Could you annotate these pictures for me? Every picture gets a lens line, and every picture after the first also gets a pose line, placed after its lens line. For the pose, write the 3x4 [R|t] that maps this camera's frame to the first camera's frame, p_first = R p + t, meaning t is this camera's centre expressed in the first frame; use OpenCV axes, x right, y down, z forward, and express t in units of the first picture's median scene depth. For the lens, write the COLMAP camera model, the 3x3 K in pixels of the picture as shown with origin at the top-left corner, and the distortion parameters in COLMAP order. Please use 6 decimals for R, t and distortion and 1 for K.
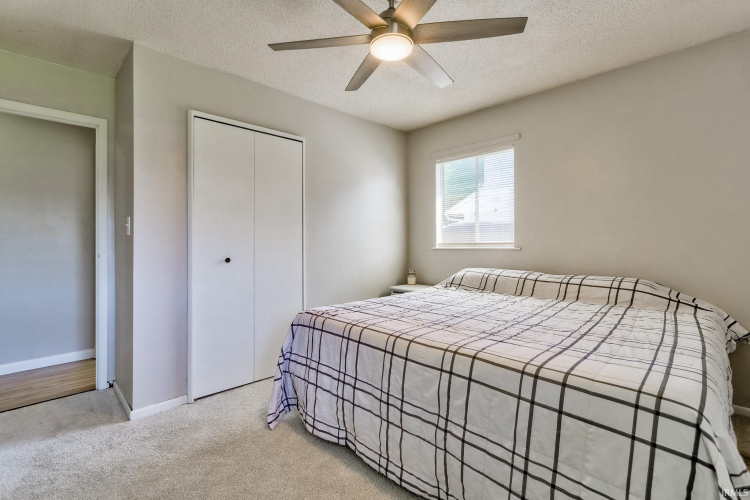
lens RADIAL K [[345.6, 0, 370.6], [0, 345.6, 247.4], [0, 0, 1]] dist [-0.004344, 0.001608]
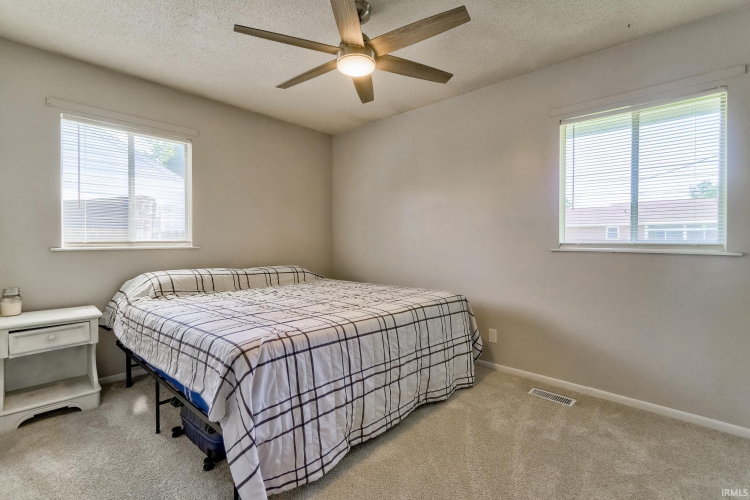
lens RADIAL K [[345.6, 0, 370.5], [0, 345.6, 247.7], [0, 0, 1]] dist [-0.004344, 0.001608]
pose [[-0.058109, -0.008005, 0.998278, -0.932431], [0.009787, 0.999915, 0.008587, 0.000469], [-0.998262, 0.010269, -0.058026, 0.890054]]
